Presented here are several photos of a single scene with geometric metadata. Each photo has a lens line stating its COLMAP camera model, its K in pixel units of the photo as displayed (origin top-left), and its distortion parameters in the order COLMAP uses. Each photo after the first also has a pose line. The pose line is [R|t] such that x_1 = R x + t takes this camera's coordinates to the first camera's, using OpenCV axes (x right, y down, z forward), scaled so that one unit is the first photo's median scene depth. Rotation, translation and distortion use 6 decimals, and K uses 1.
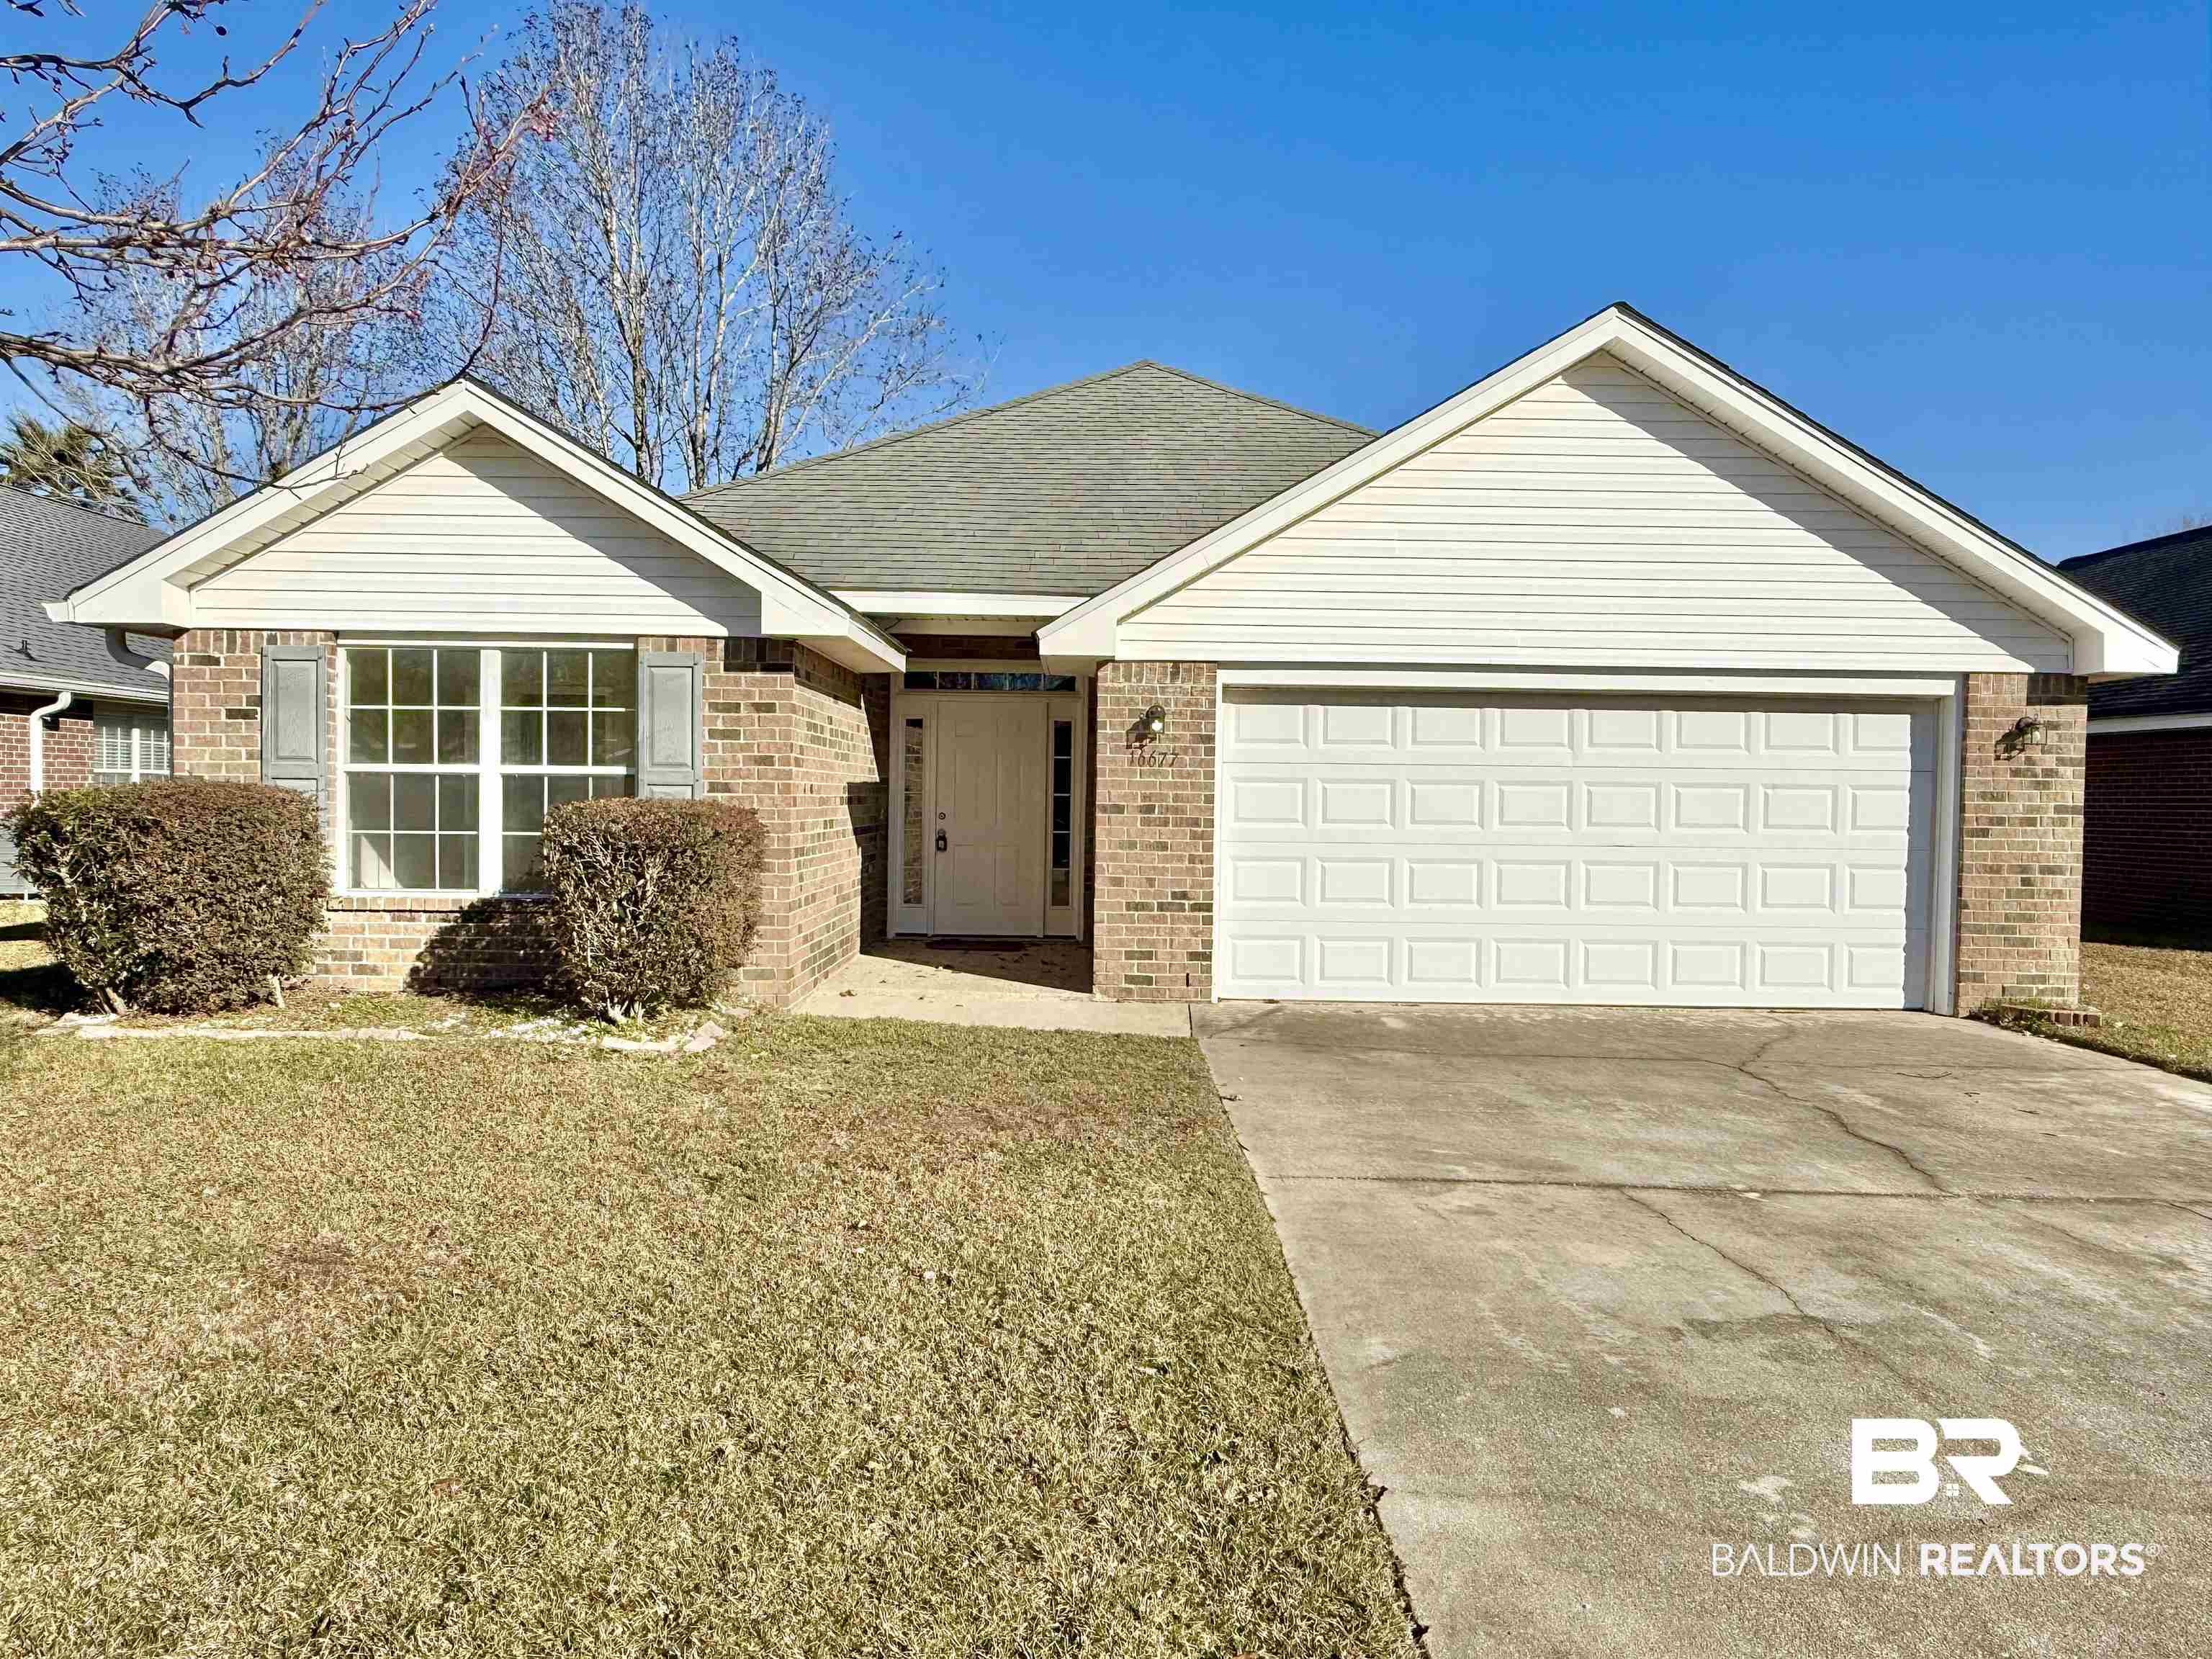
lens RADIAL K [[1521.5, 0, 1106.0], [0, 1521.5, 829.5], [0, 0, 1]] dist [-0.002858, 0.001461]
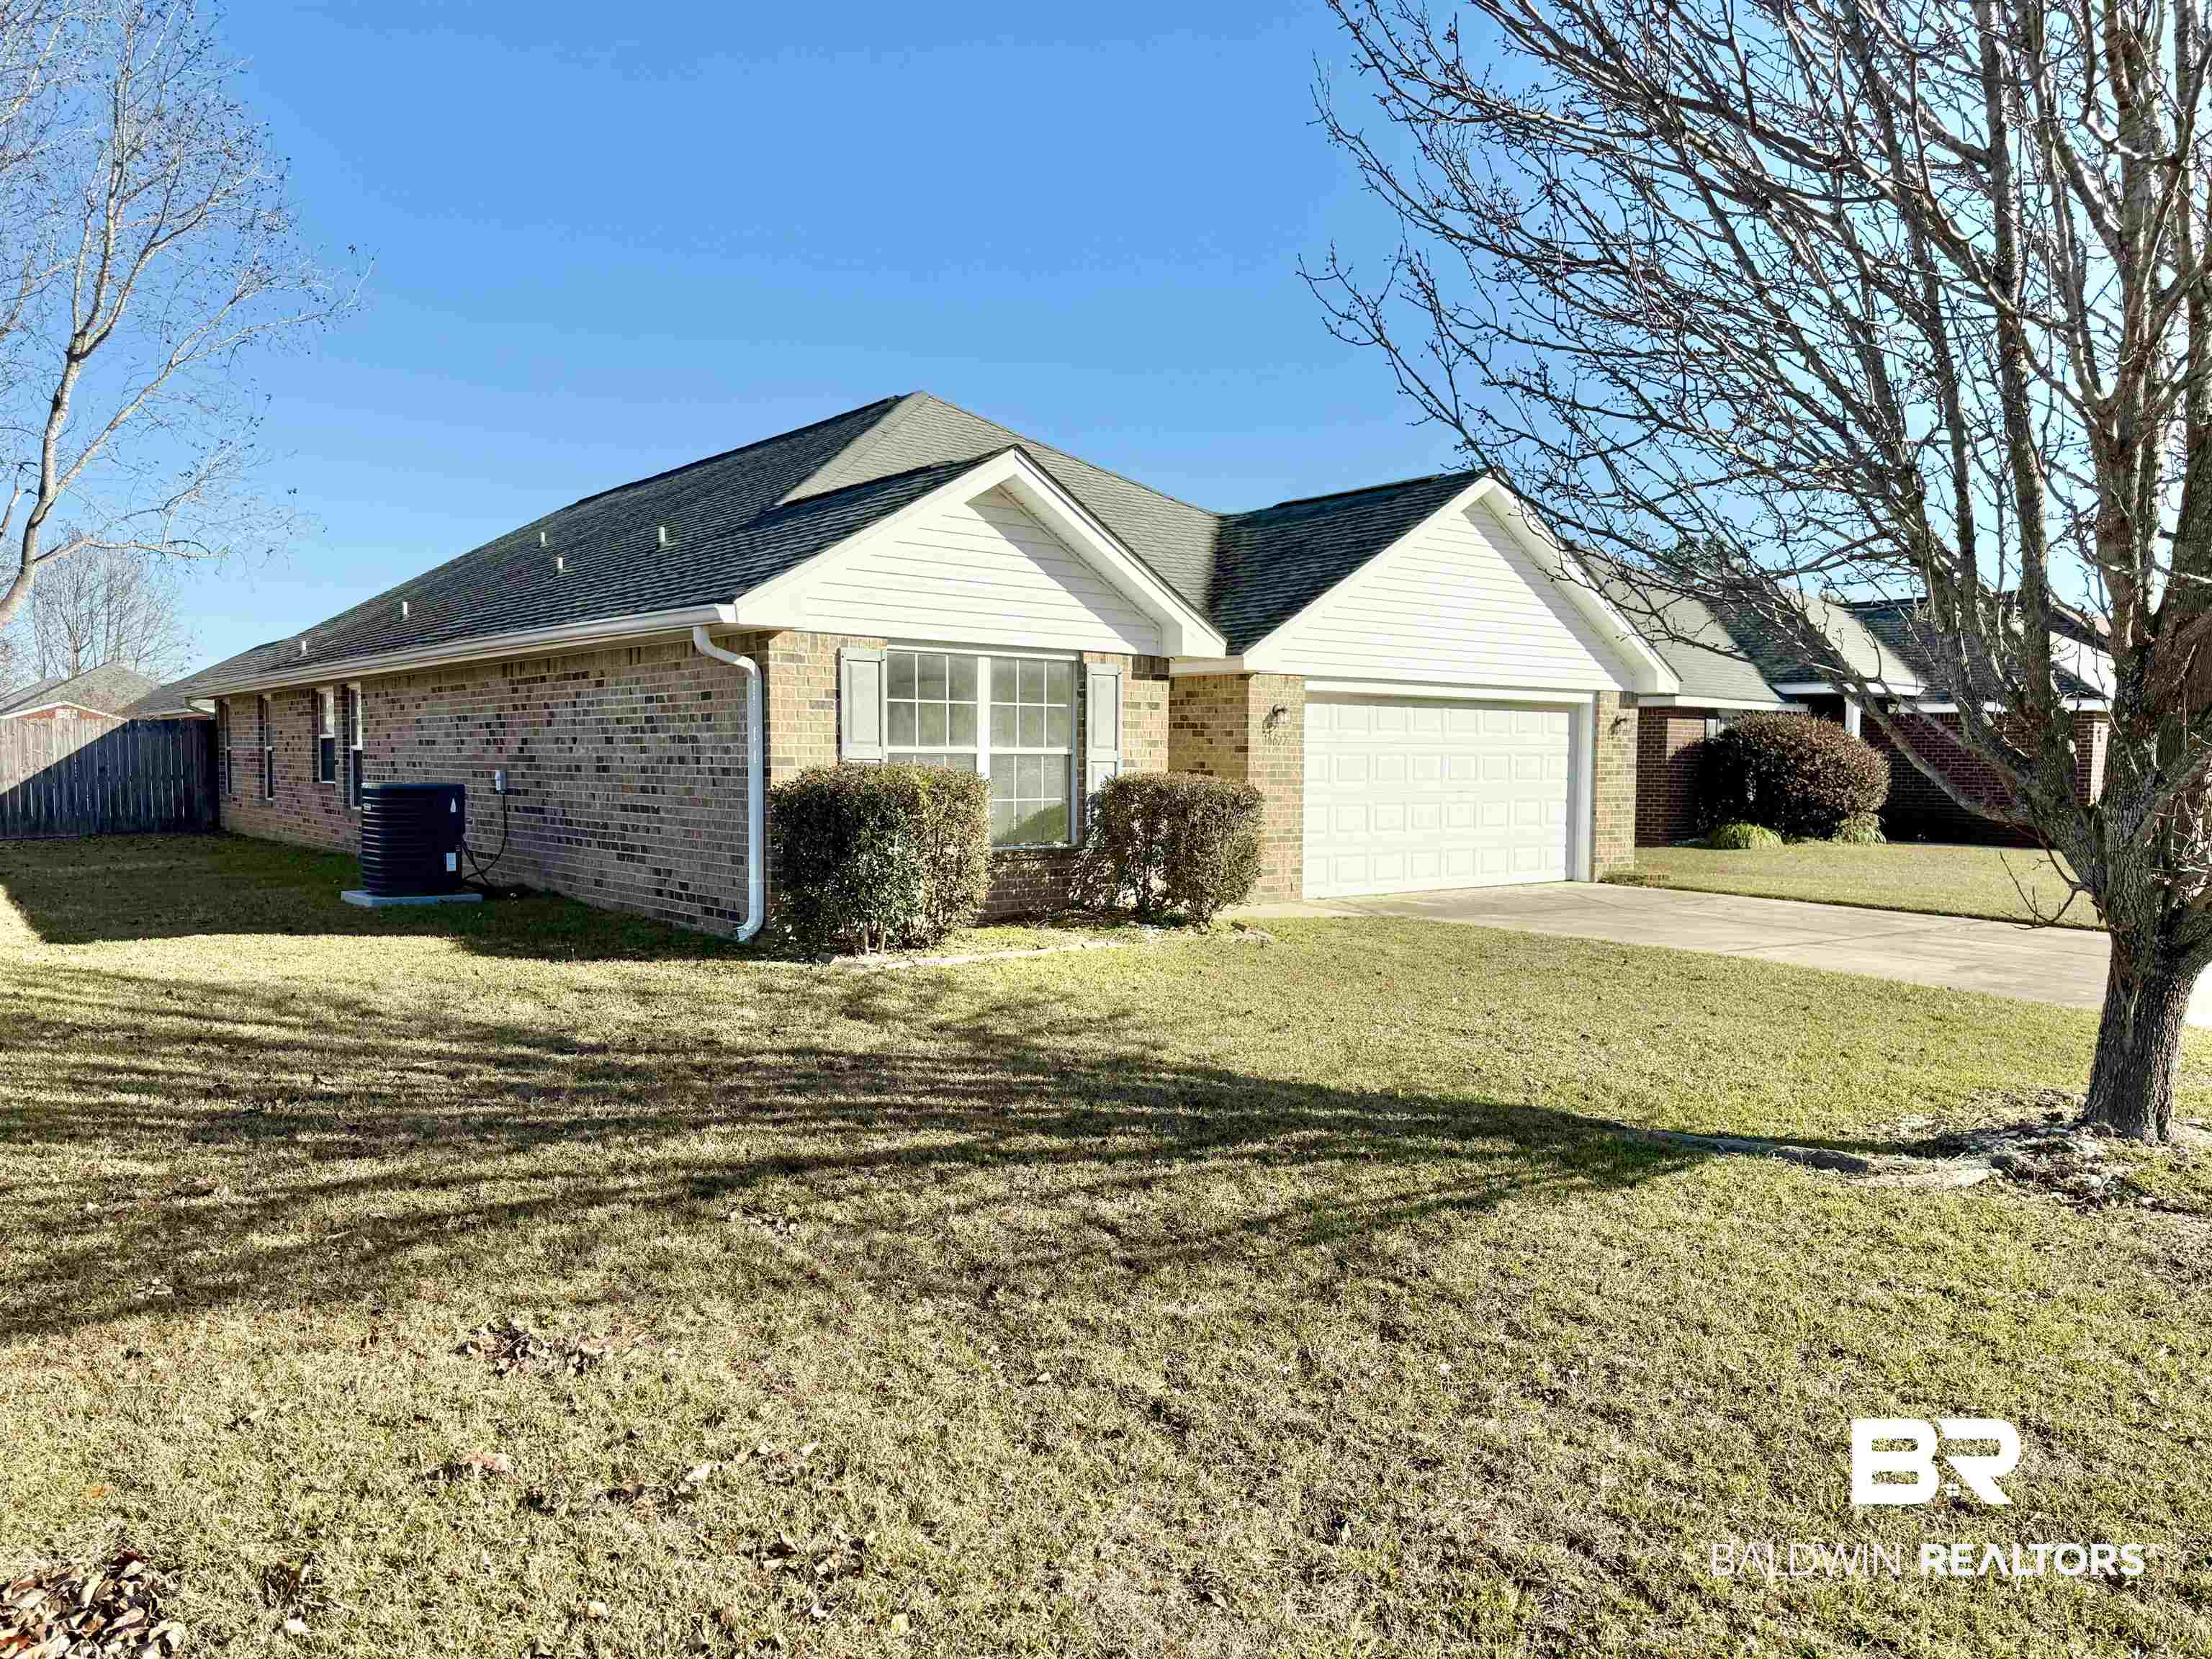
lens RADIAL K [[1582.0, 0, 1106.0], [0, 1582.0, 829.5], [0, 0, 1]] dist [0.000712, 0.000057]
pose [[0.781883, -0.037556, 0.622293, -1.060124], [0.021773, 0.999220, 0.032947, -0.013107], [-0.623045, -0.012212, 0.782091, -0.103798]]
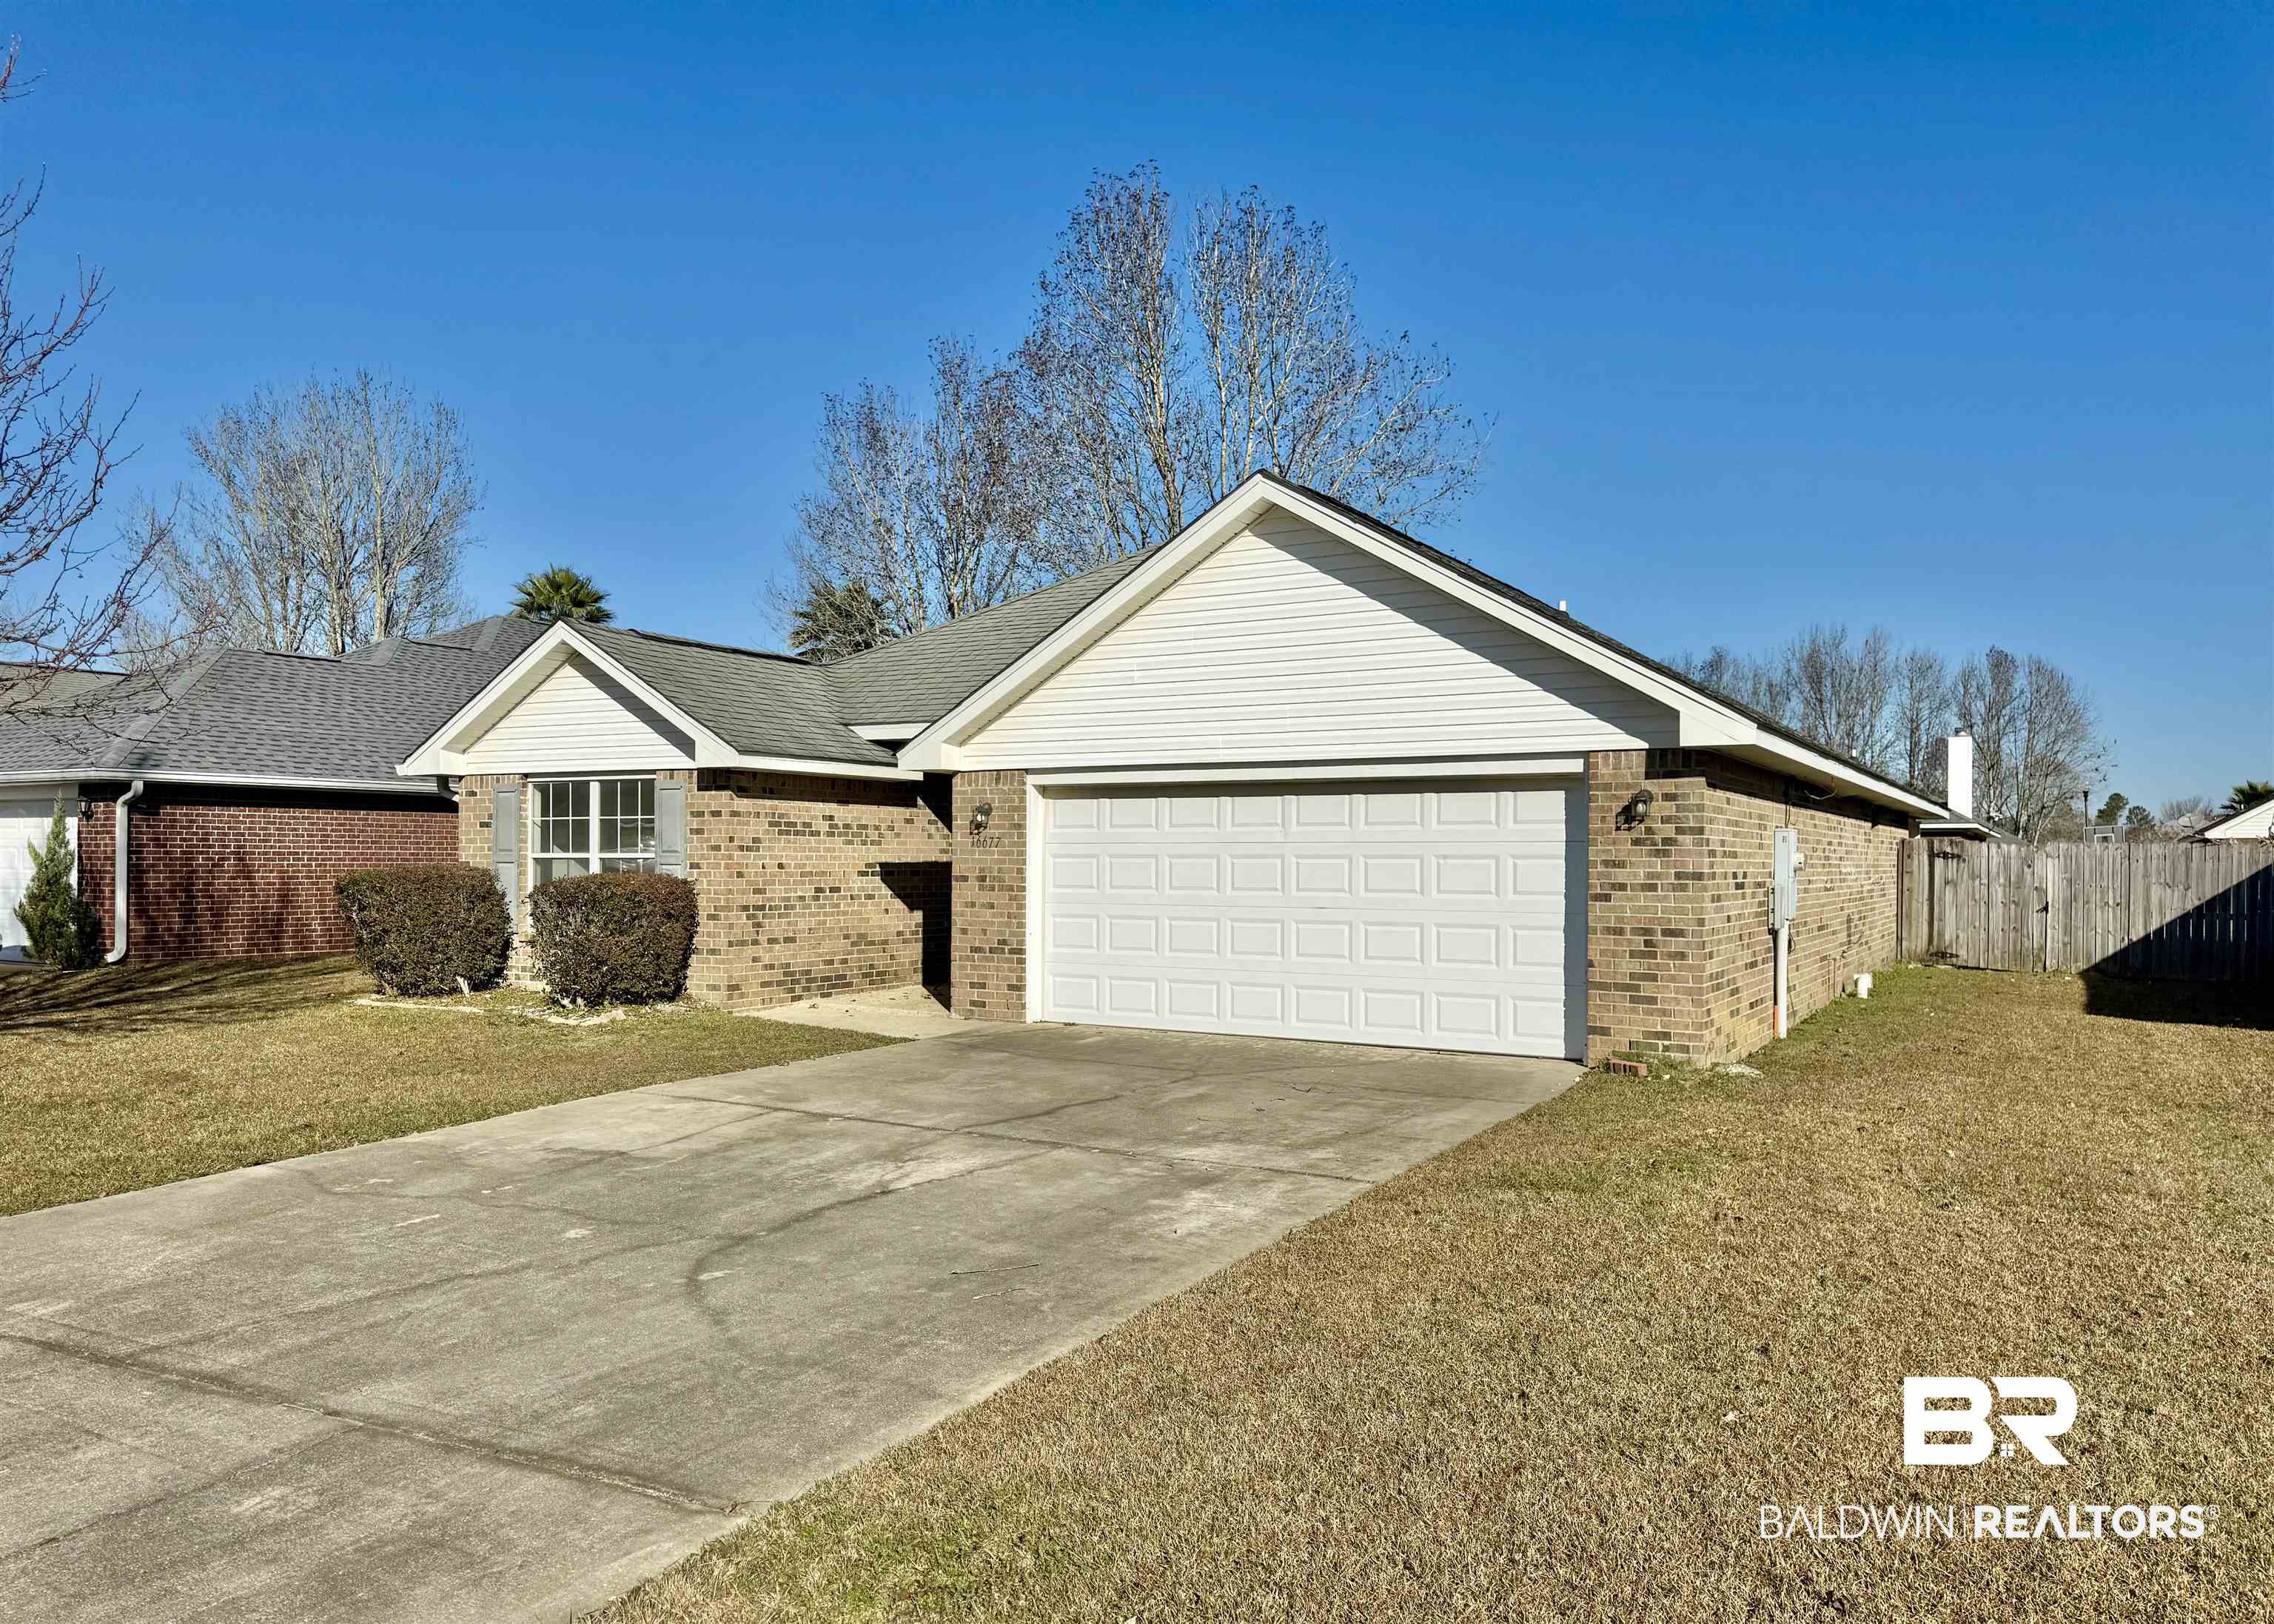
lens RADIAL K [[1593.7, 0, 1132.1], [0, 1593.7, 850.6], [0, 0, 1]] dist [0.142262, -0.214522]
pose [[0.860521, -0.012905, -0.509252, 0.874106], [-0.004450, 0.999451, -0.032845, 0.008059], [0.509396, 0.030530, 0.859990, -0.166531]]
